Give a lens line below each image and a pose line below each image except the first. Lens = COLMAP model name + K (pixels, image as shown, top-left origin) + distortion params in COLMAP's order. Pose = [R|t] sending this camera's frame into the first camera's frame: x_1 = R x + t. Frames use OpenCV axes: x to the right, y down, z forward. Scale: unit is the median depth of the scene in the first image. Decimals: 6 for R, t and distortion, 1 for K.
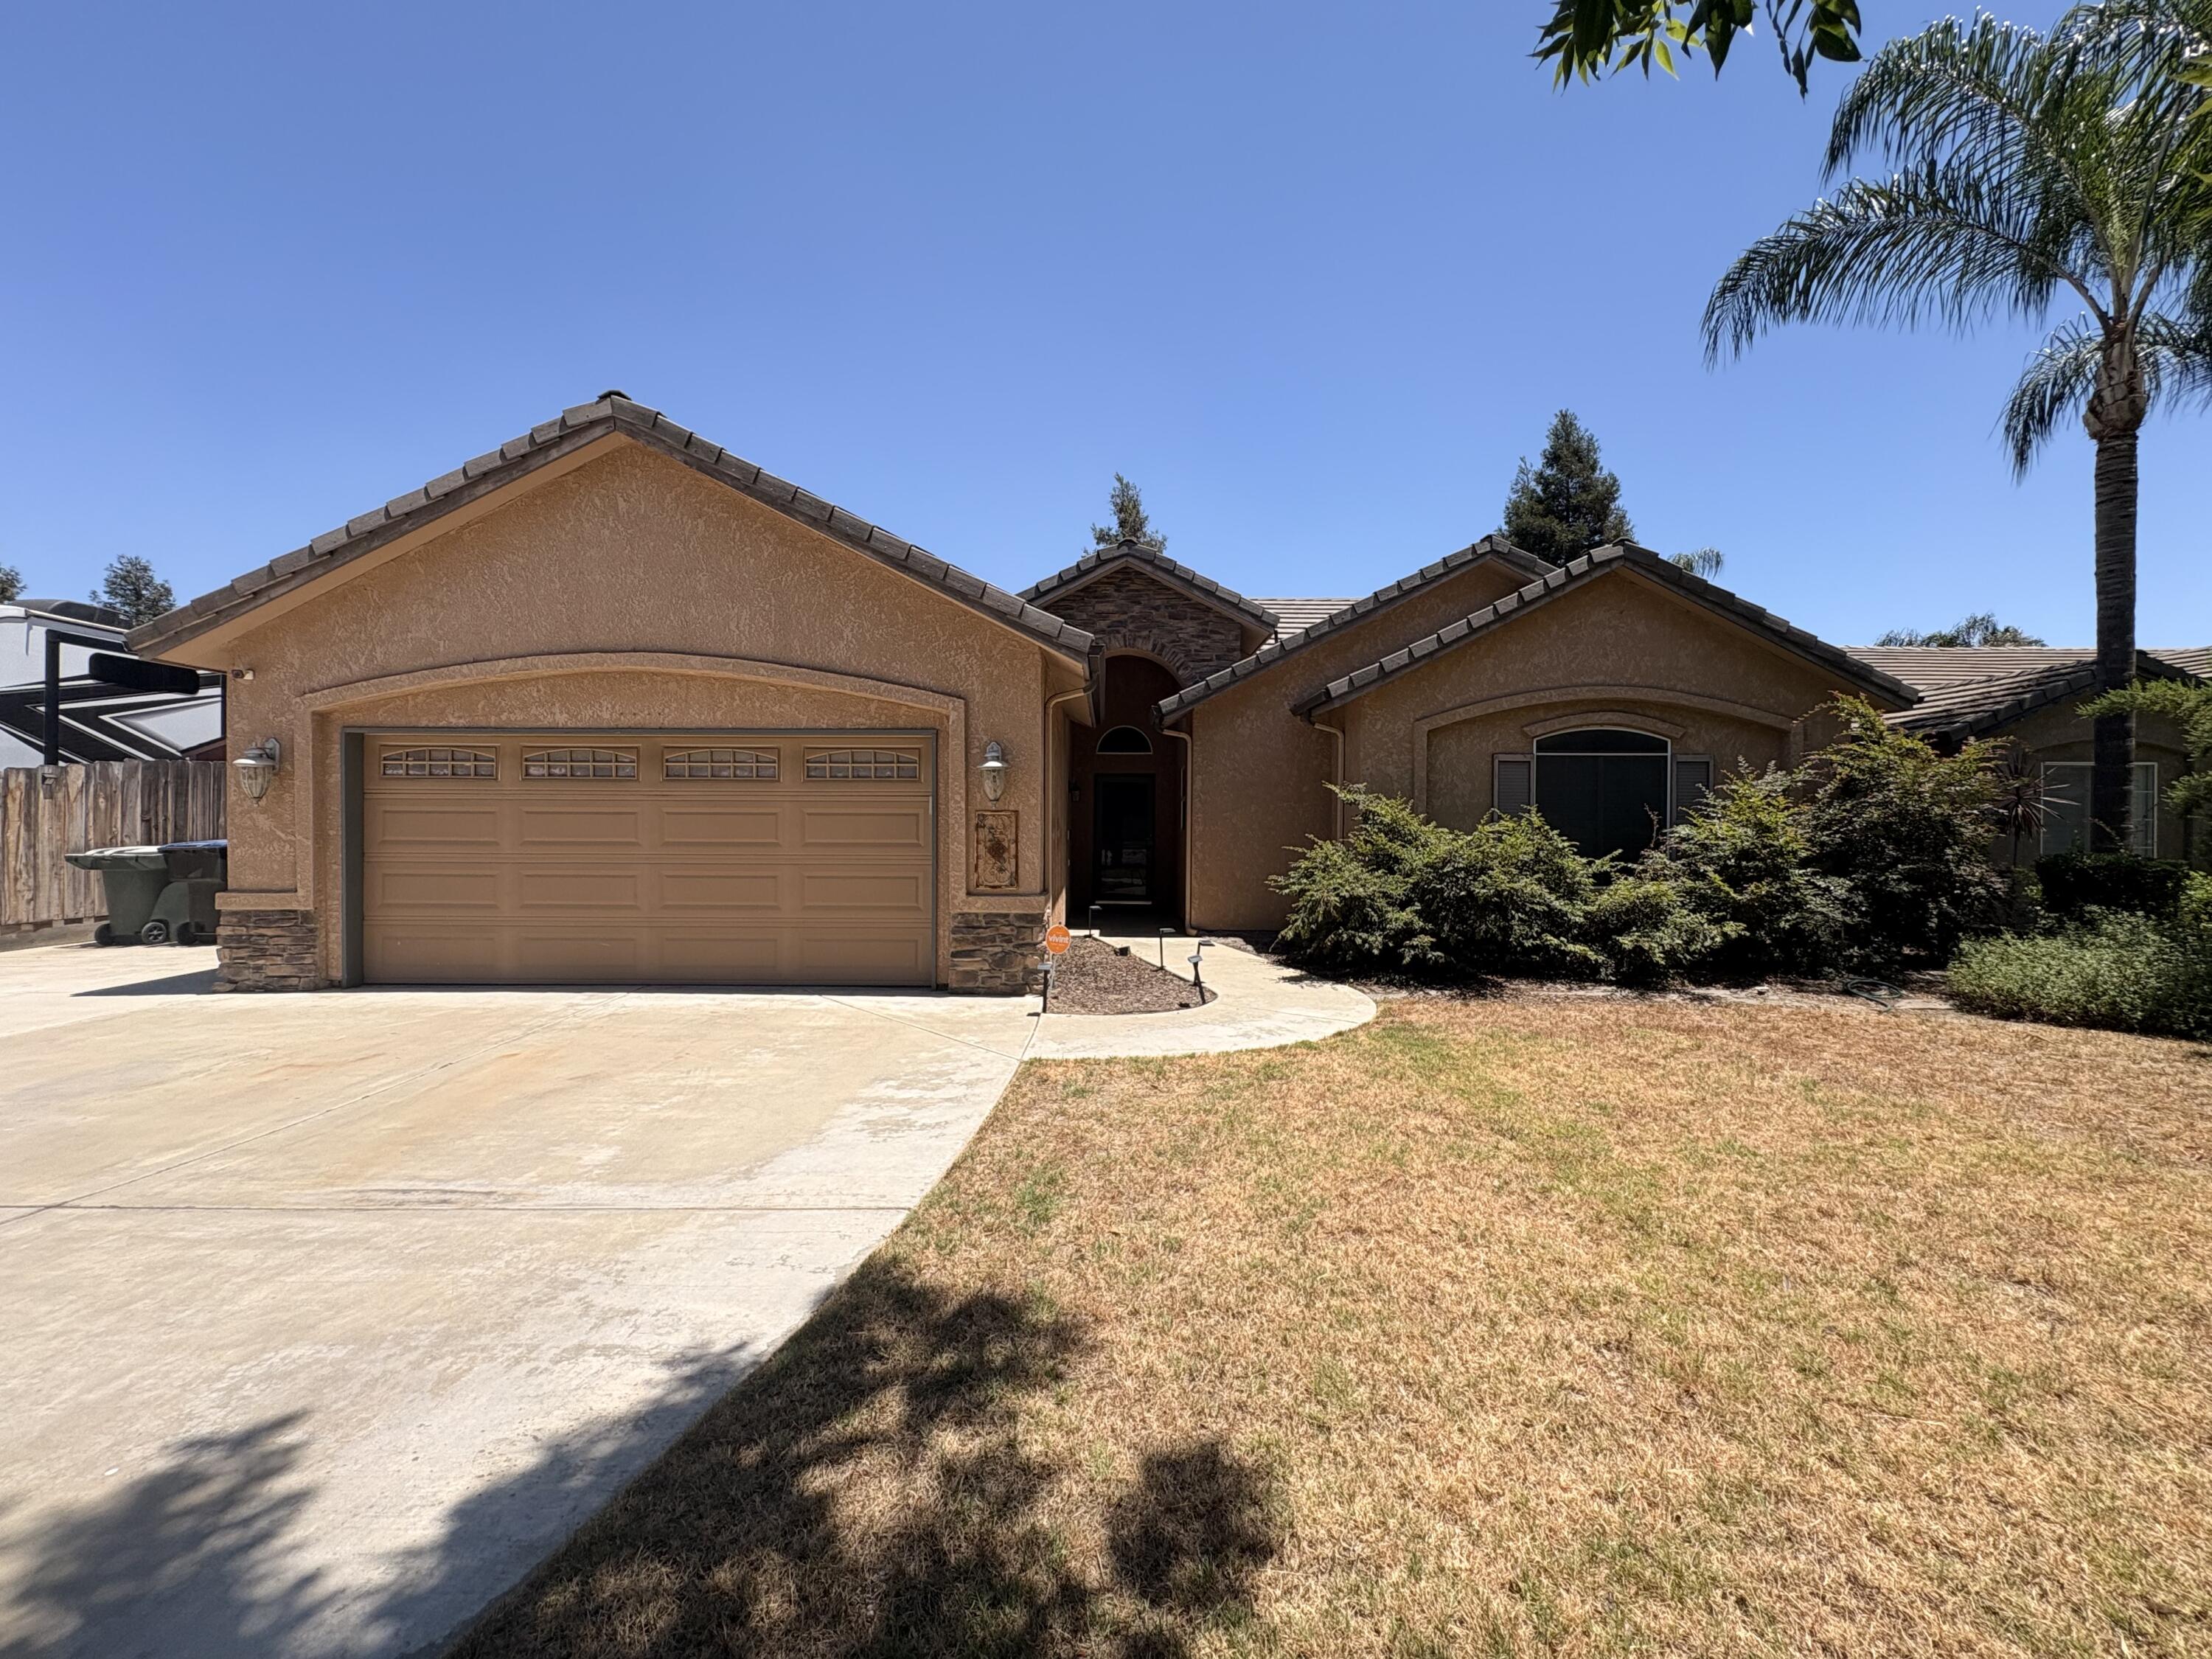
lens RADIAL K [[884.0, 0, 1108.1], [0, 884.0, 828.5], [0, 0, 1]] dist [0.000831, -0.000453]
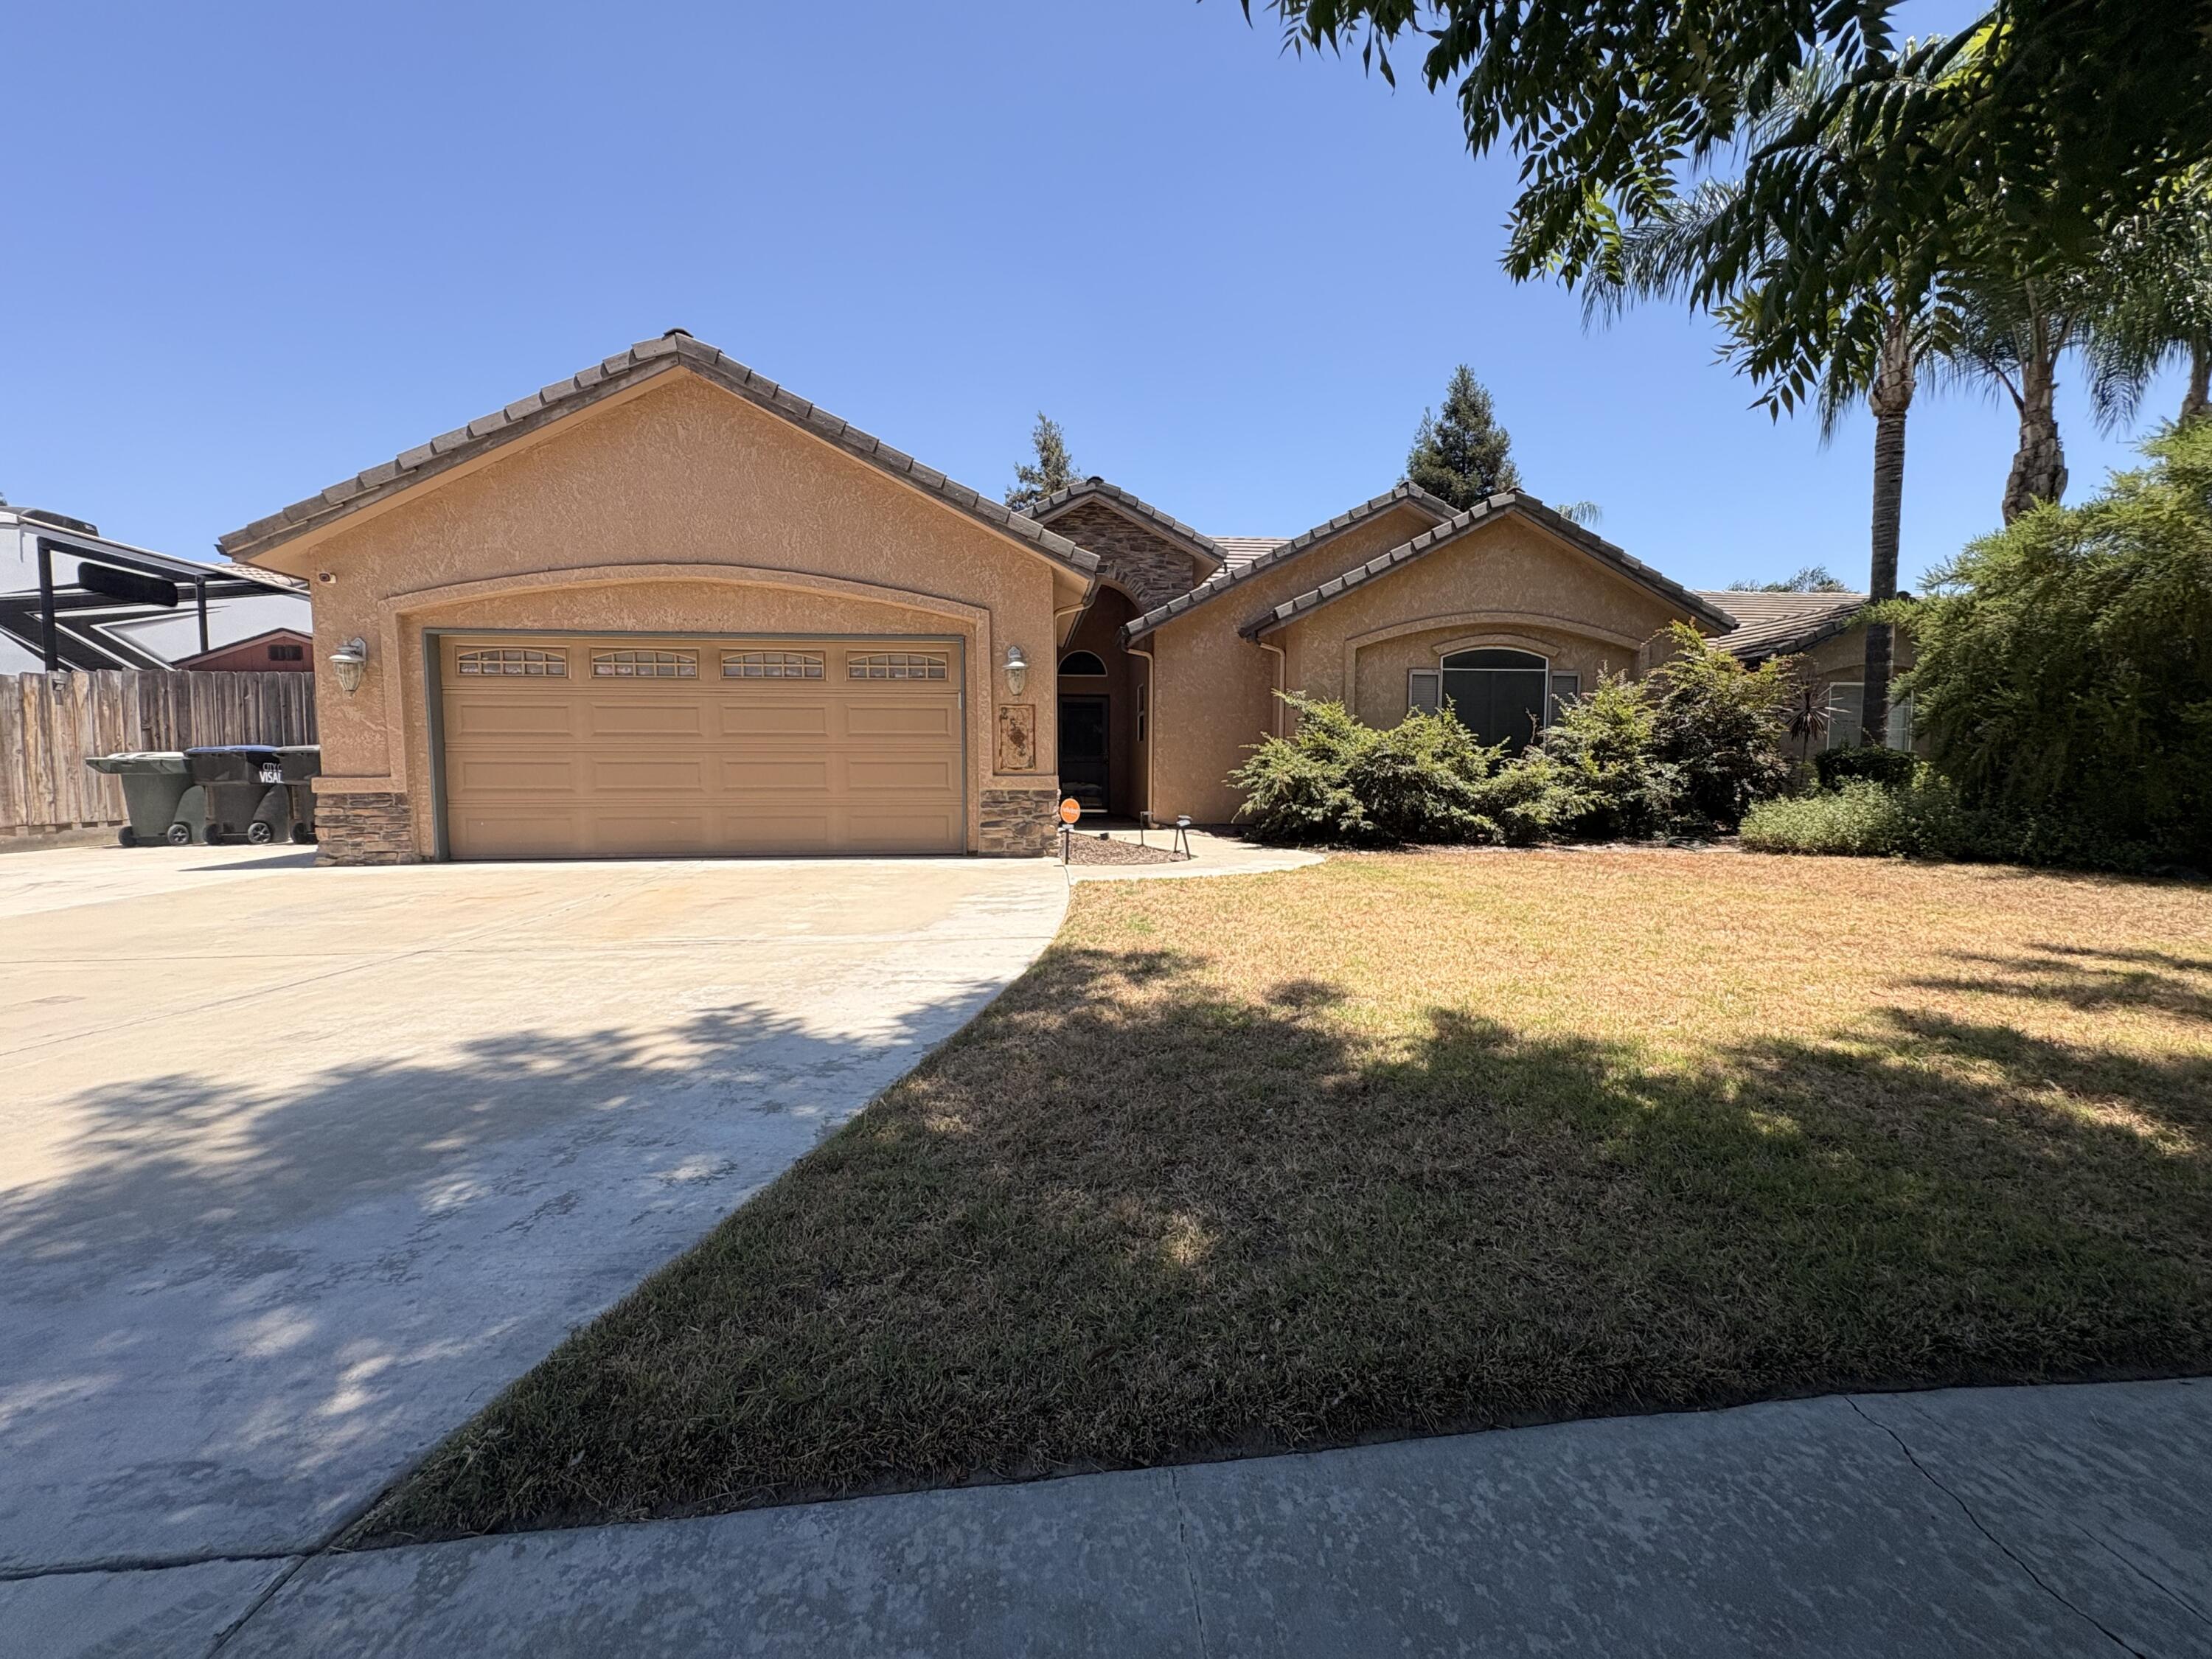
lens RADIAL K [[884.0, 0, 1107.8], [0, 884.0, 829.7], [0, 0, 1]] dist [0.000831, -0.000453]
pose [[0.994336, -0.013166, 0.105465, -0.127080], [0.006669, 0.998071, 0.061721, 0.072869], [-0.106075, -0.060668, 0.992506, -0.203671]]
